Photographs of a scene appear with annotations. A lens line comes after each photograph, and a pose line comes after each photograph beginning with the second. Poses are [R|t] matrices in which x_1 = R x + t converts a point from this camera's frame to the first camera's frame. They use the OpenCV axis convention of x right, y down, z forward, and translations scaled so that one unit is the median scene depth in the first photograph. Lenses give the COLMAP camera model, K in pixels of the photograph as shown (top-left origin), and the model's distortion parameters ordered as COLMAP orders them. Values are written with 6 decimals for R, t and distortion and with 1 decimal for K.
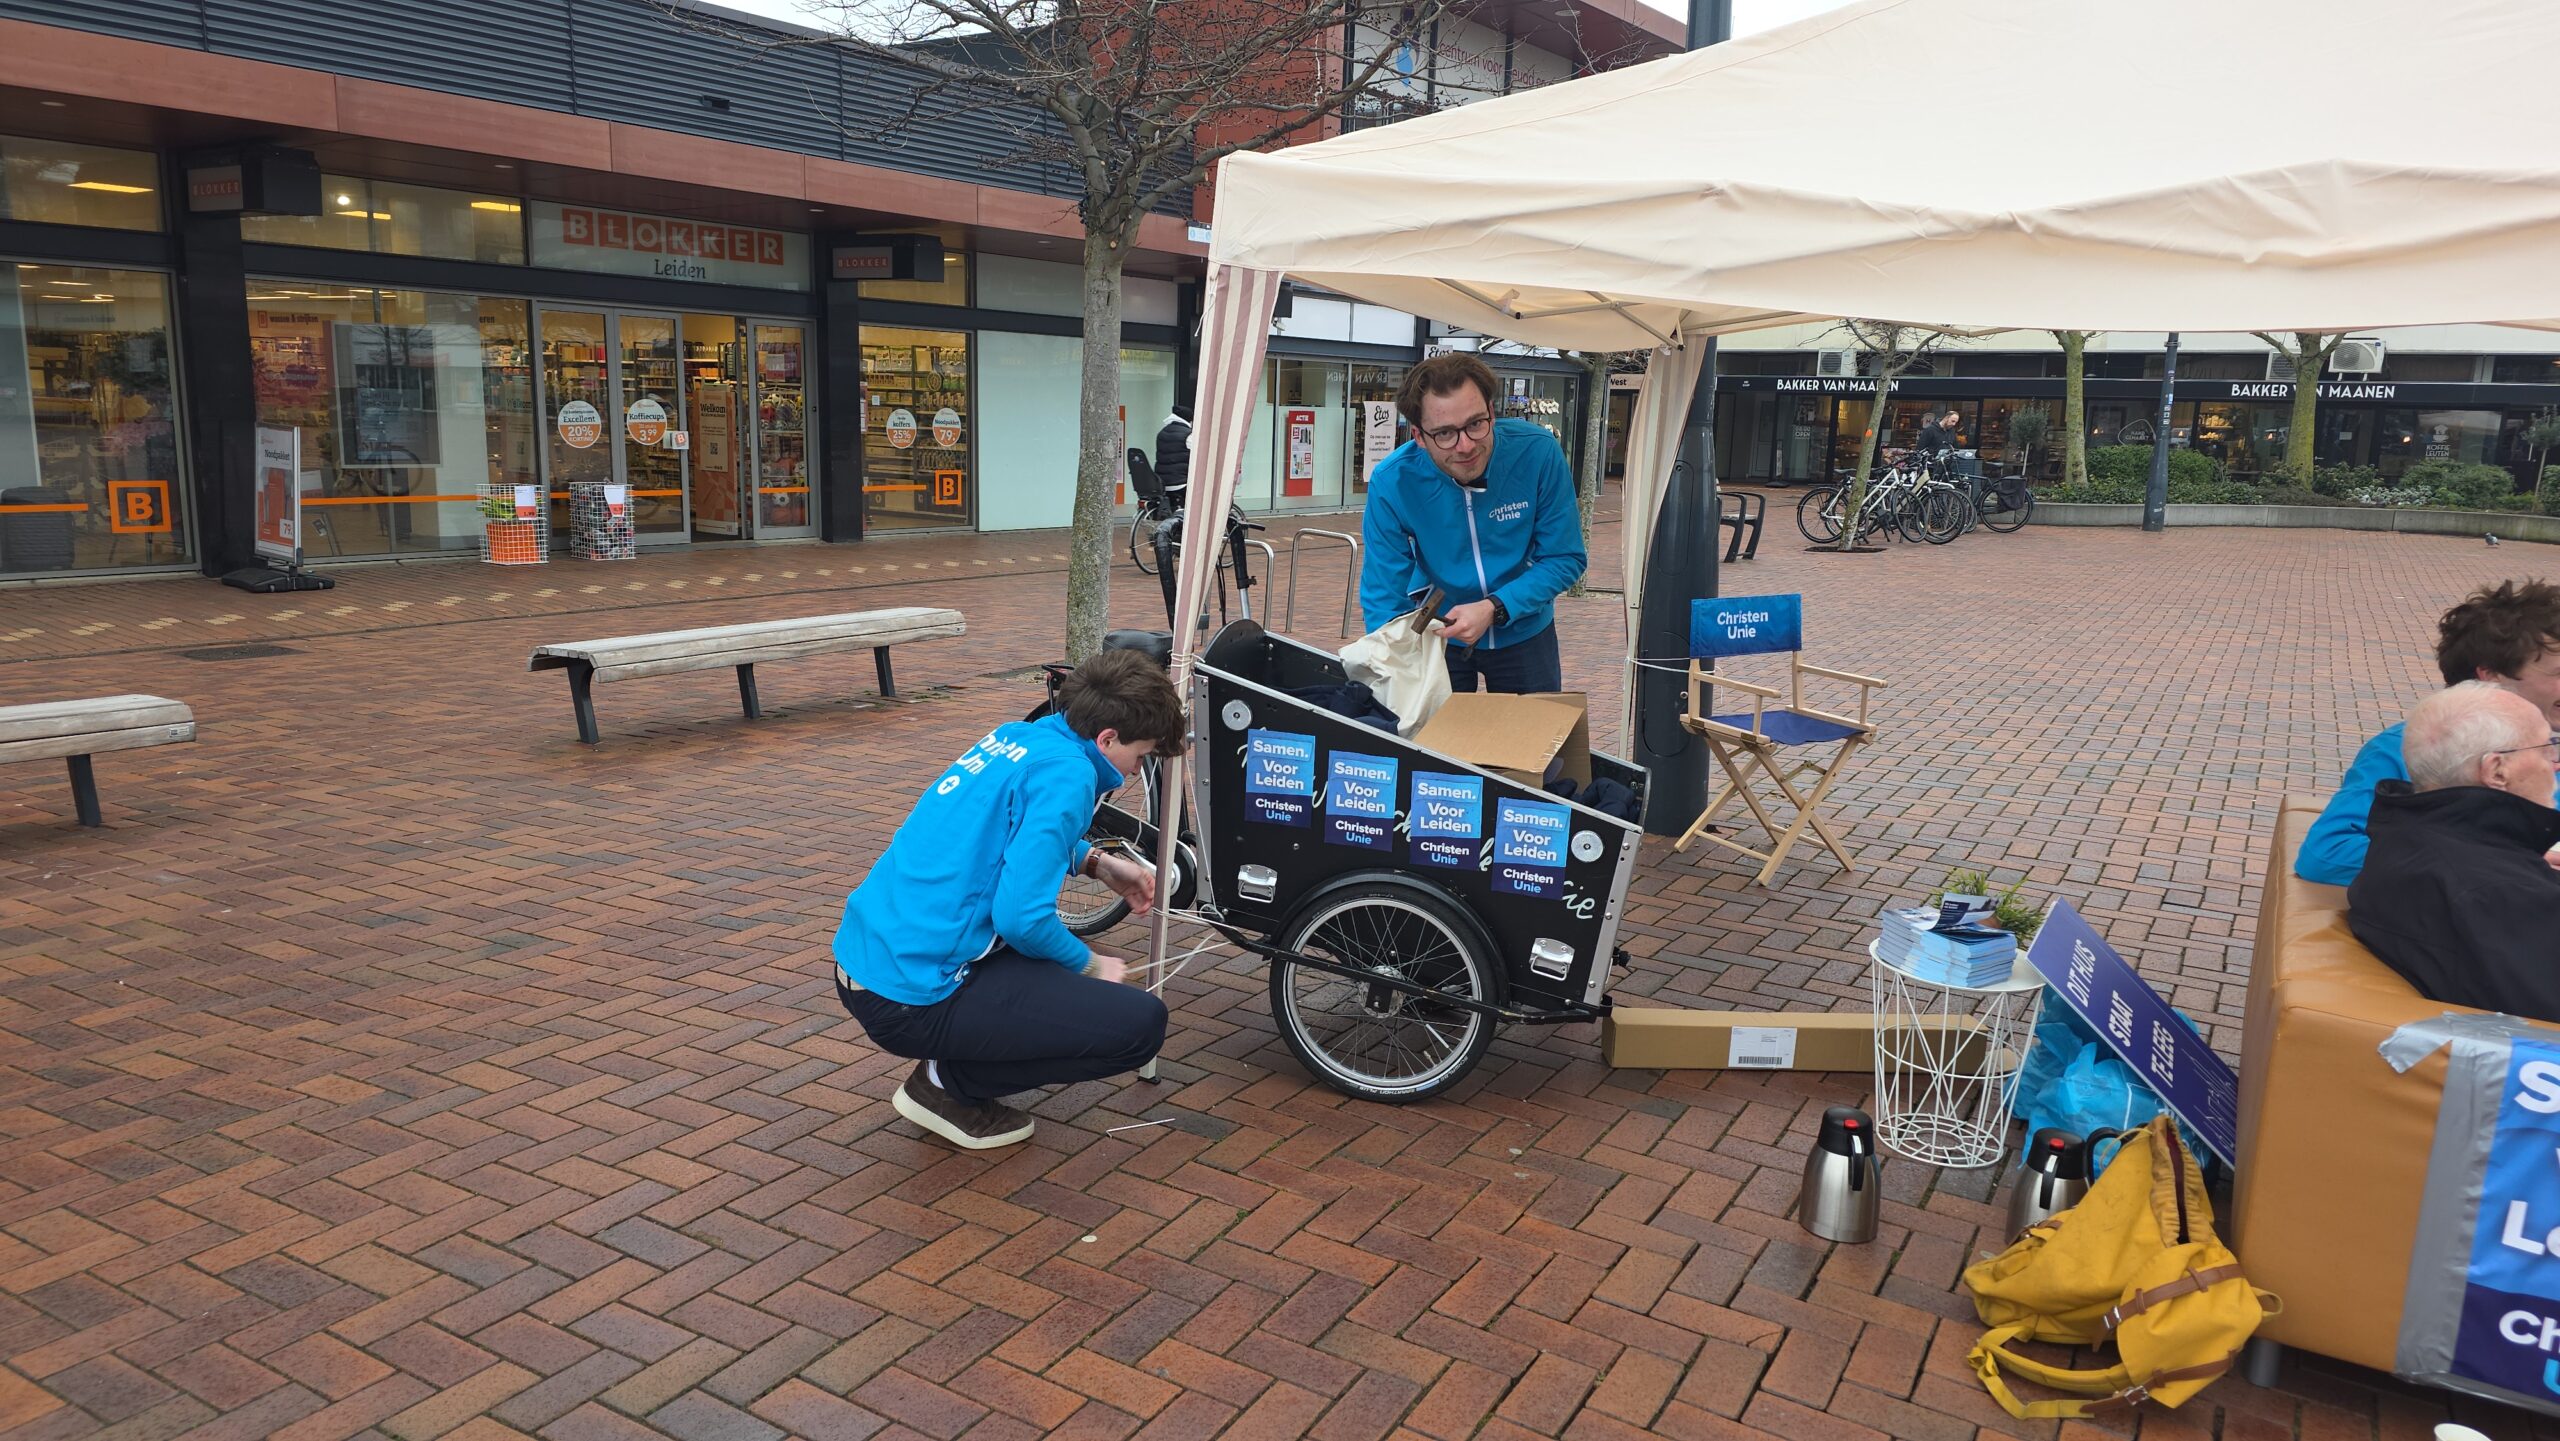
lens RADIAL K [[1682.0, 0, 1280.0], [0, 1682.0, 720.5], [0, 0, 1]] dist [0.041352, 0.001565]
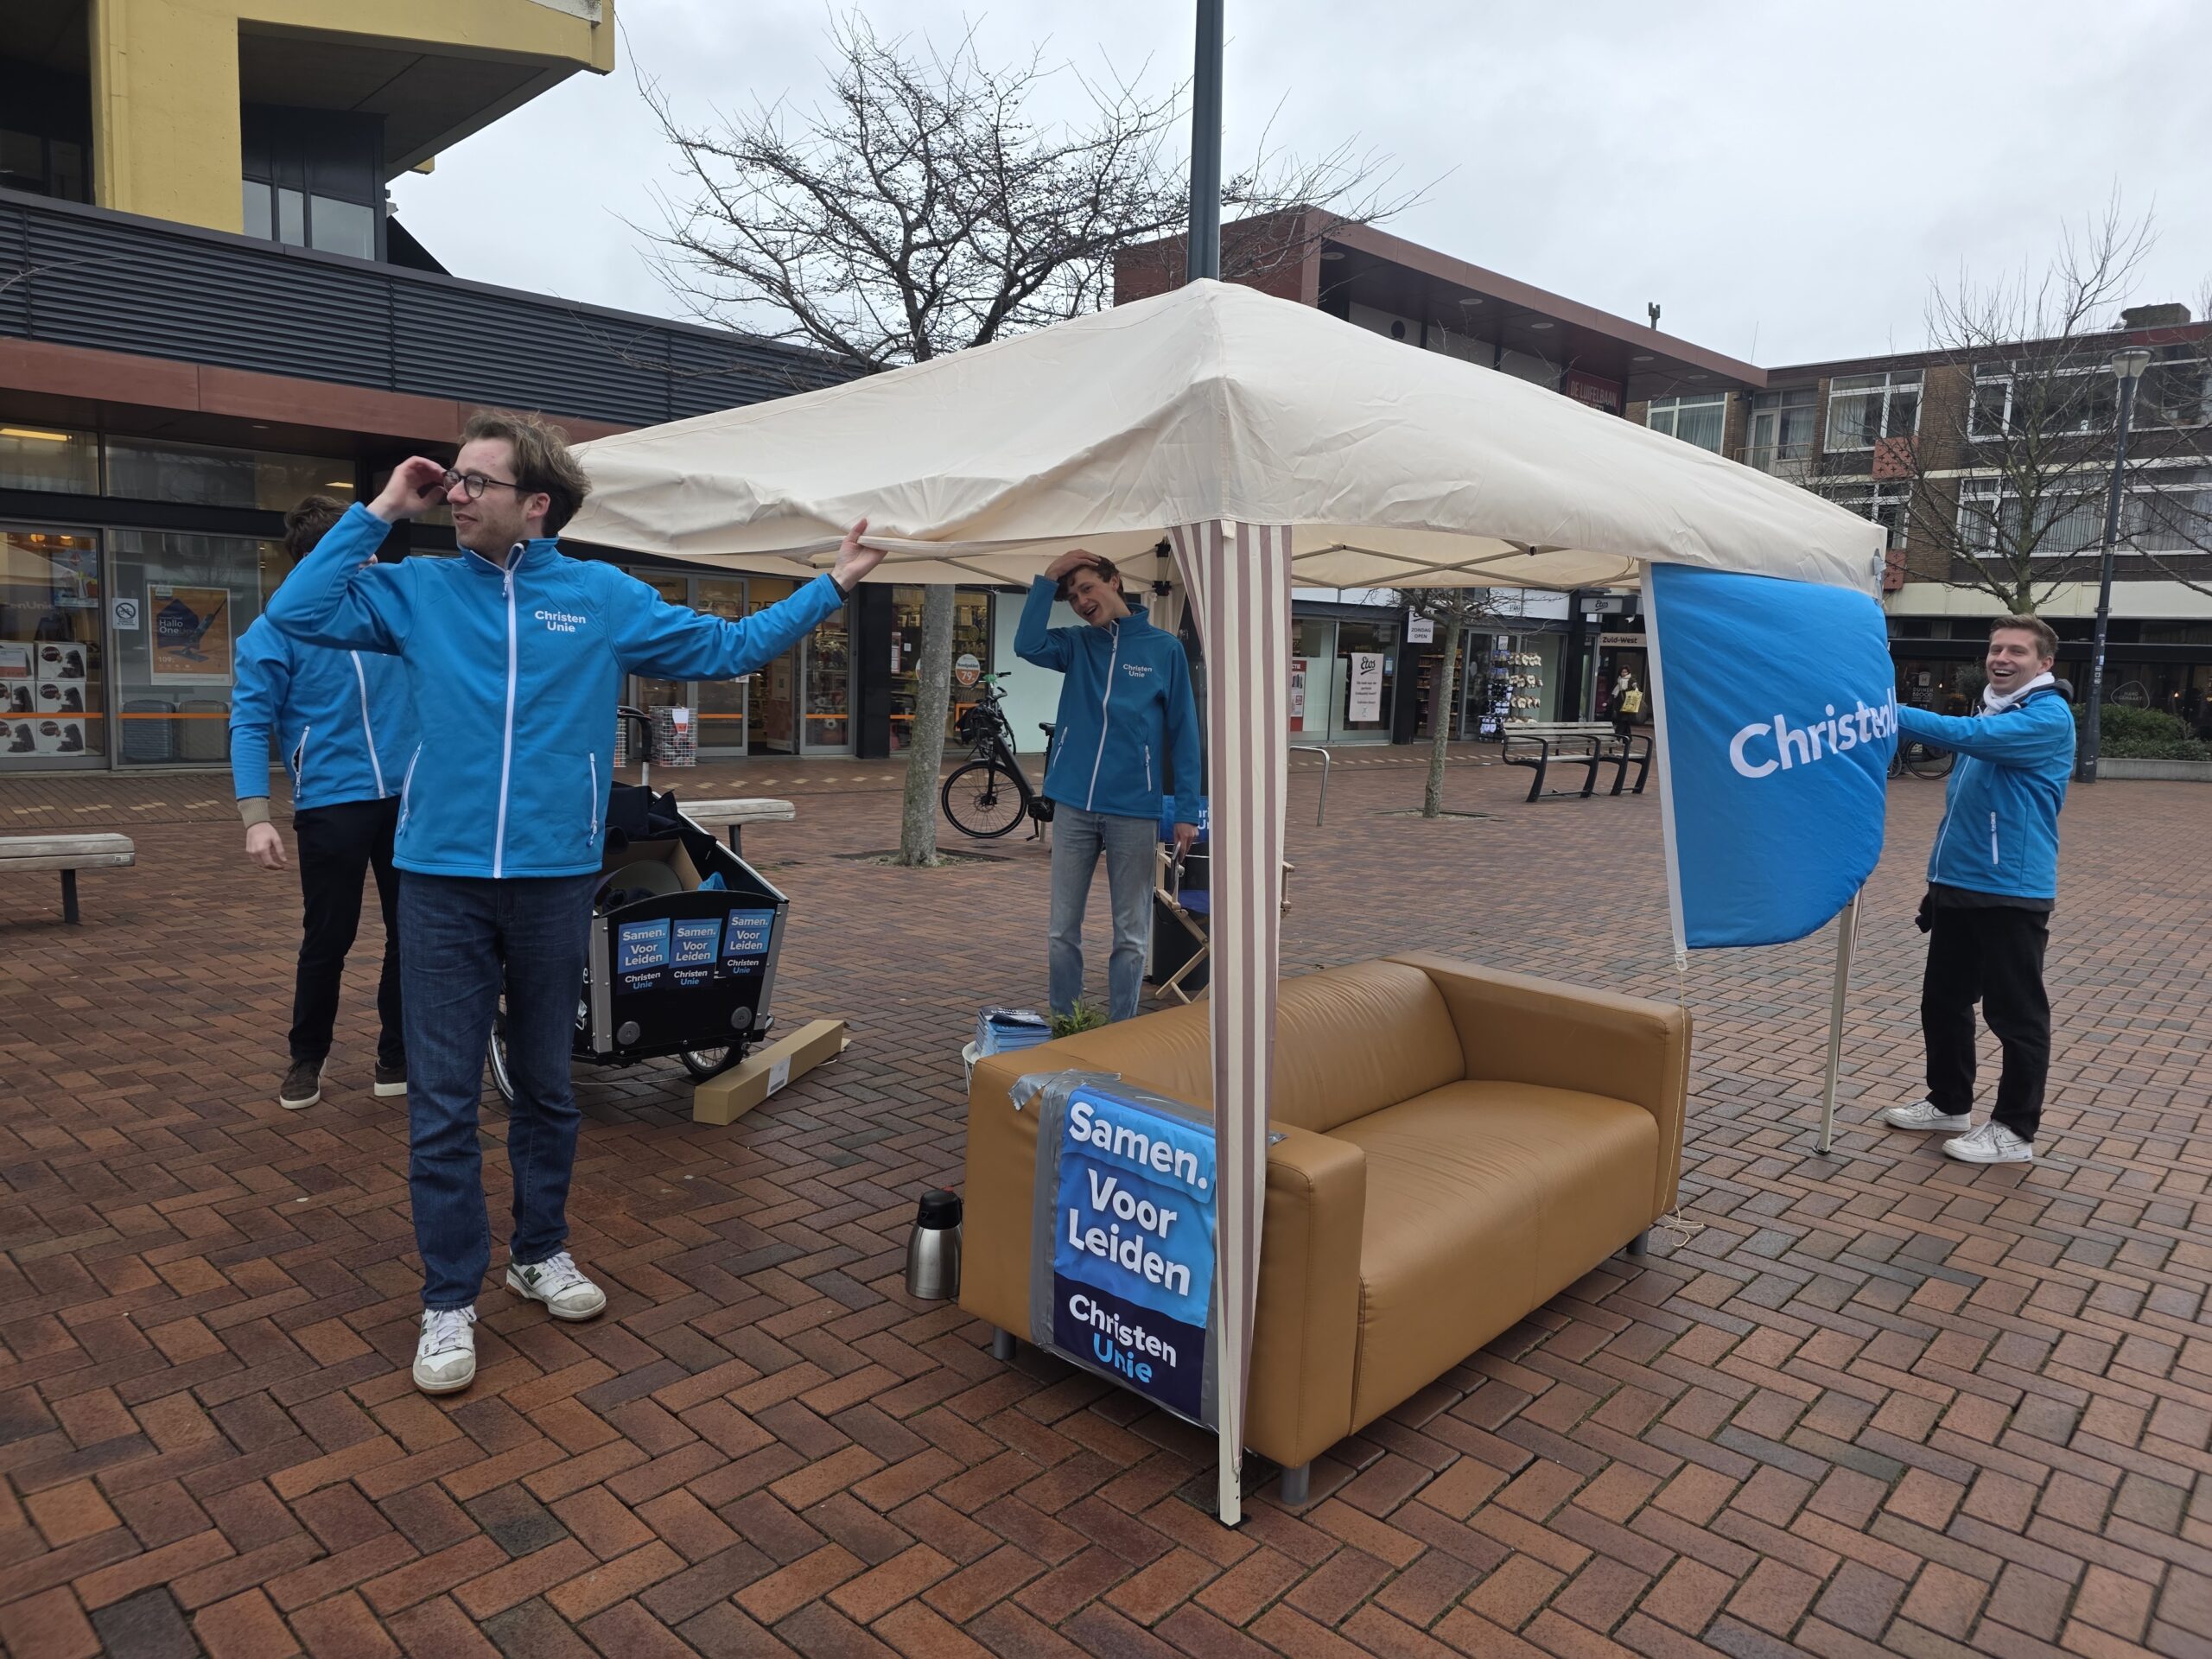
lens RADIAL K [[1458.4, 0, 1099.7], [0, 1458.4, 773.1], [0, 0, 1]] dist [0.029466, -0.001662]
pose [[0.981021, 0.026943, -0.192019, 0.112975], [-0.047117, 0.993741, -0.101287, 0.006305], [0.188088, 0.108412, 0.976150, -0.018629]]
